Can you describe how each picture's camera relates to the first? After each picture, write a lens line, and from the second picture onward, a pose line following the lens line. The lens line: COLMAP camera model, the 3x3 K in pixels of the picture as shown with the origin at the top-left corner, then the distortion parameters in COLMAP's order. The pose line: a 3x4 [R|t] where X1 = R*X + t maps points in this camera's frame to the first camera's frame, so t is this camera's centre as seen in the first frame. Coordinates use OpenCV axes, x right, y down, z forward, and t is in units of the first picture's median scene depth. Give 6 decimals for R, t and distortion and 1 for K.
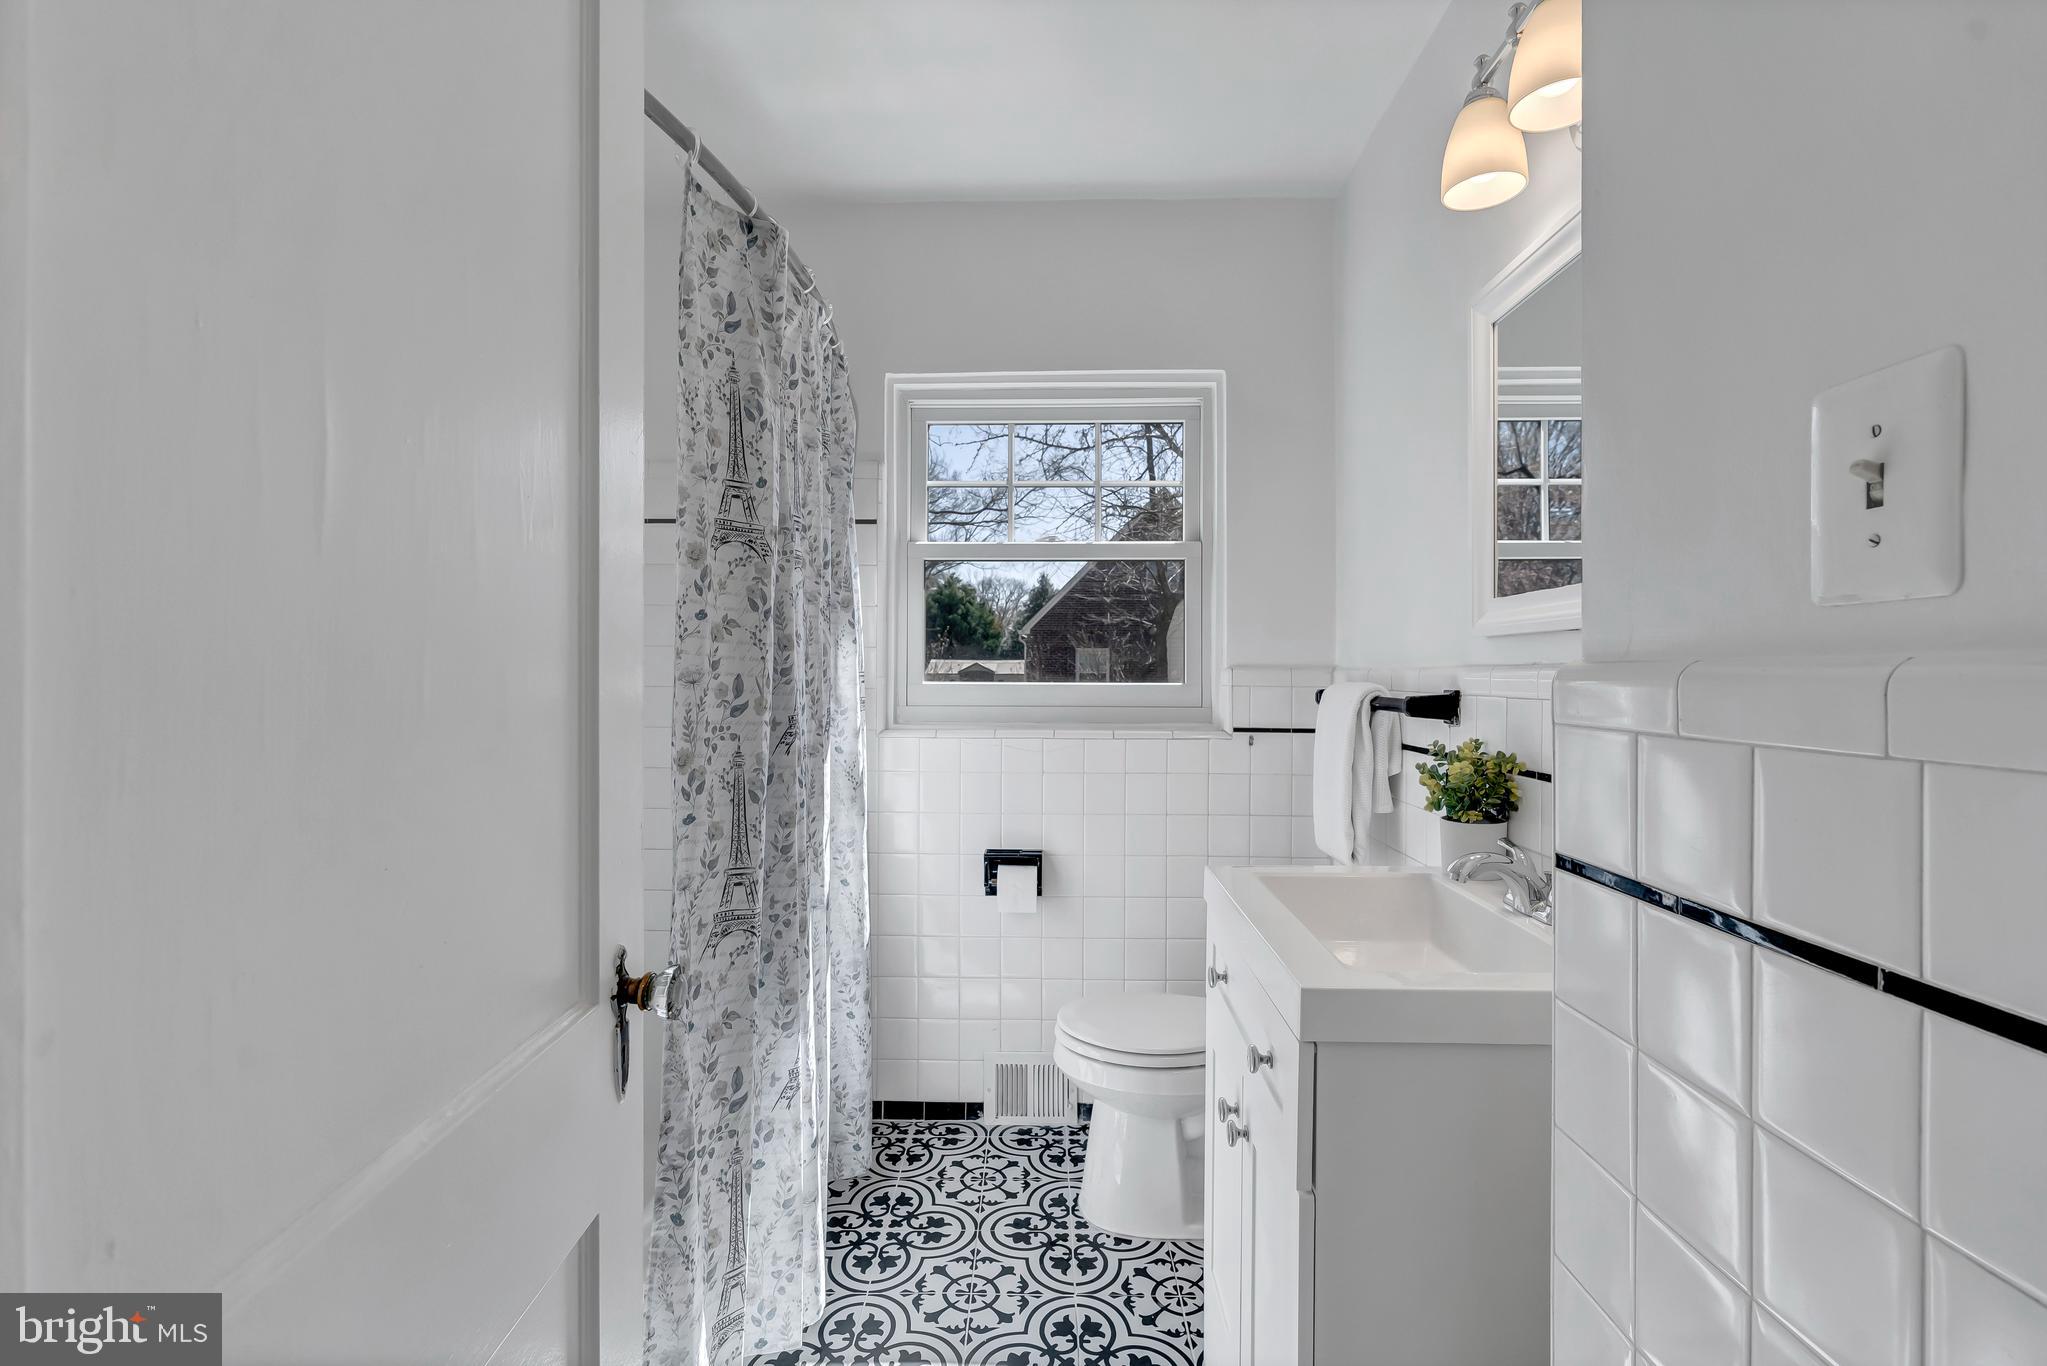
lens RADIAL K [[927.3, 0, 1028.1], [0, 927.3, 691.0], [0, 0, 1]] dist [0.001624, -0.000013]
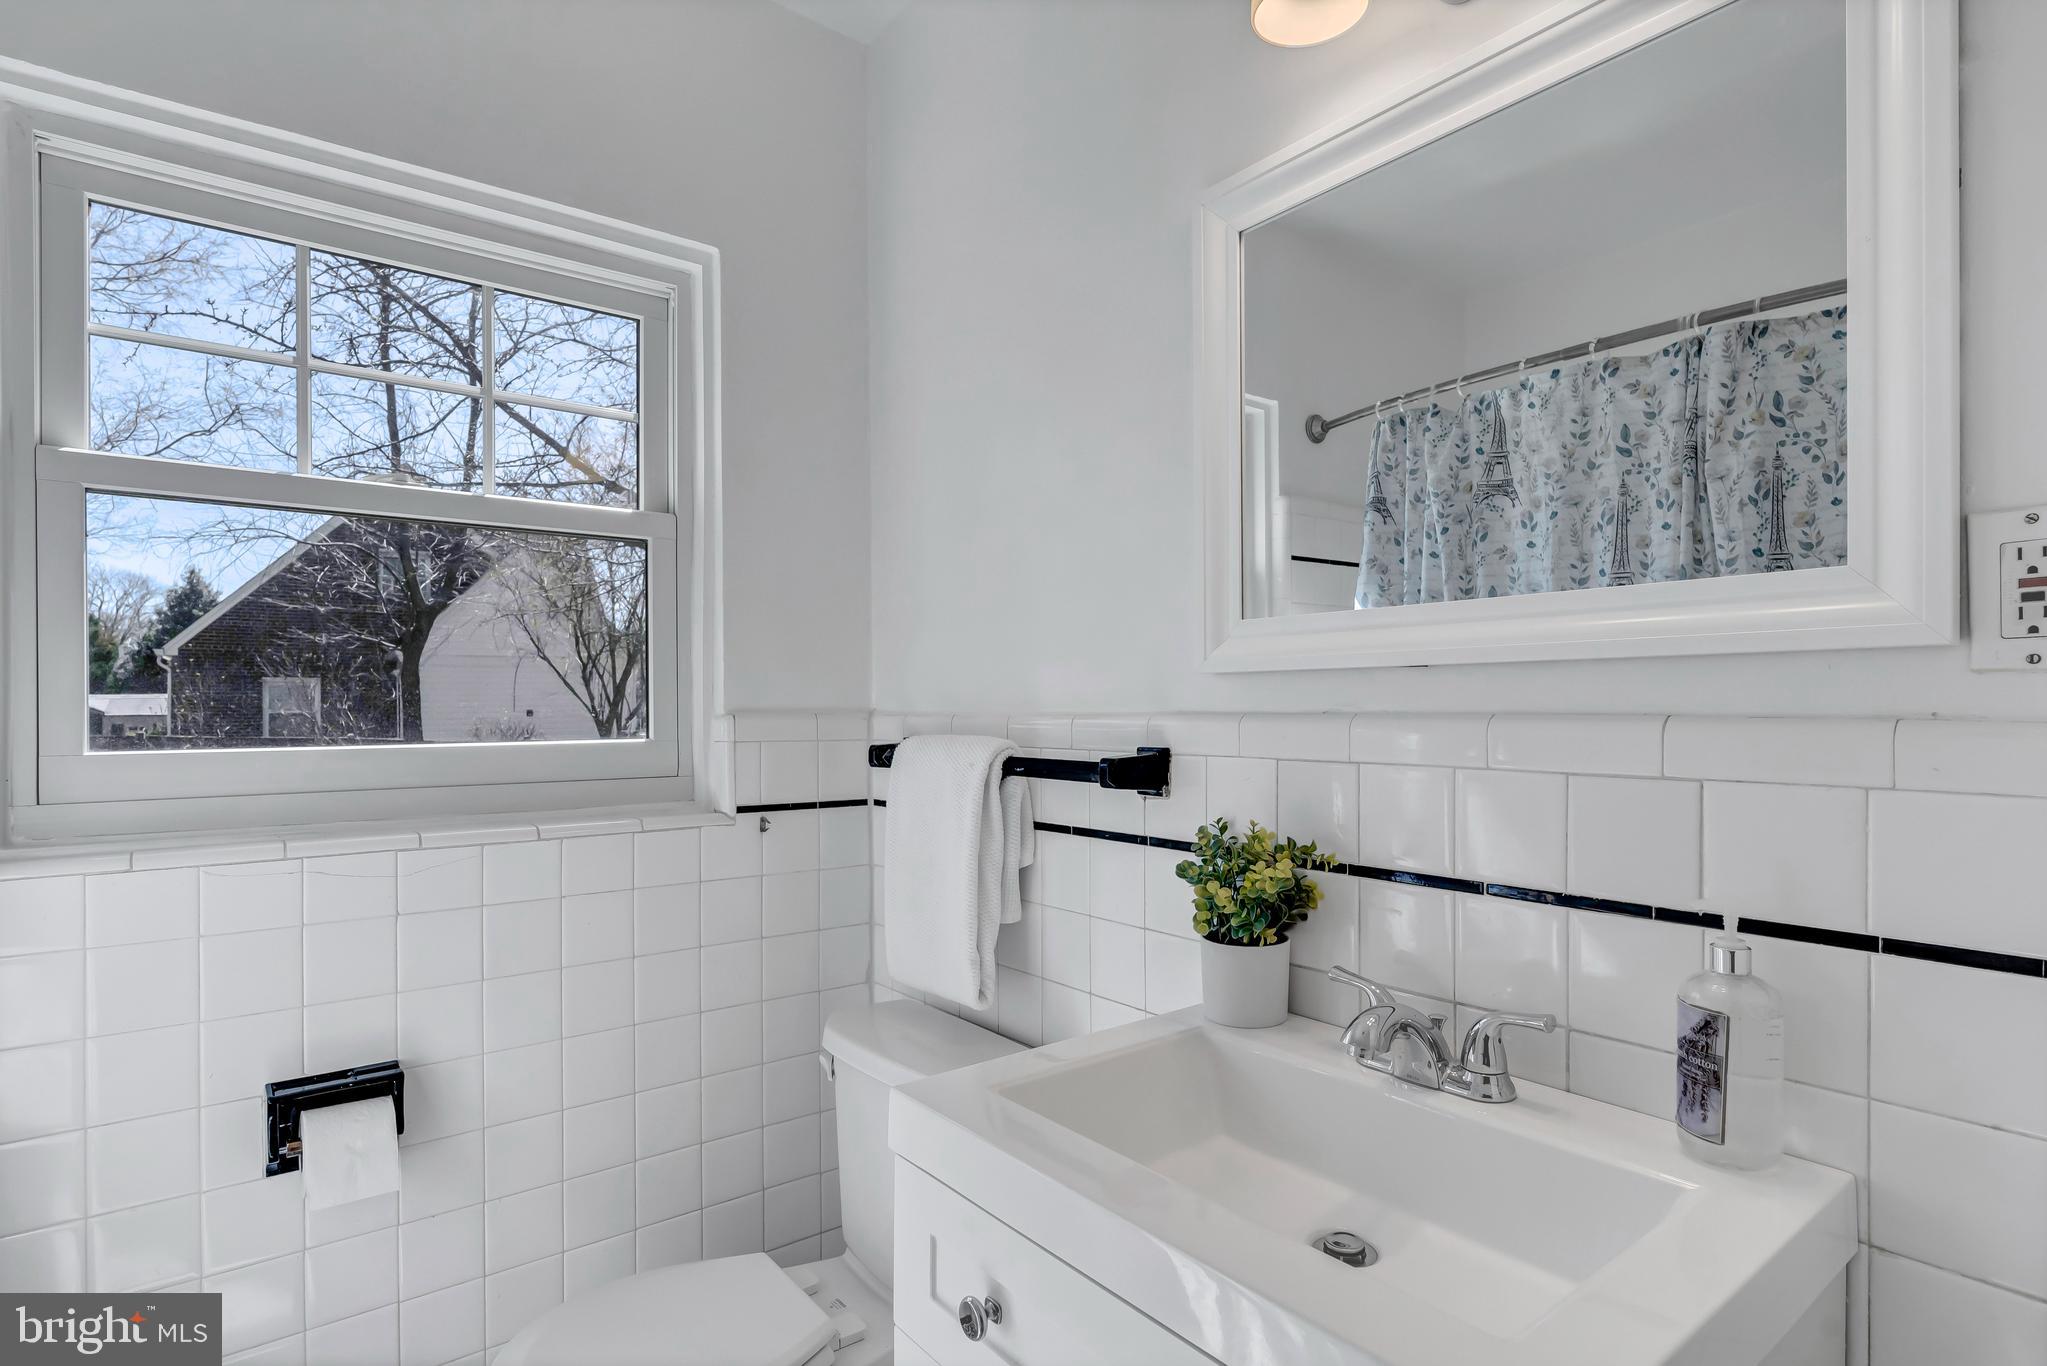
lens RADIAL K [[1042.9, 0, 1023.5], [0, 1042.9, 722.3], [0, 0, 1]] dist [-0.002452, -0.000390]
pose [[0.766733, -0.014067, 0.641813, -0.090942], [0.018549, 0.999828, -0.000246, -0.015286], [-0.641699, 0.012093, 0.766862, 0.313486]]
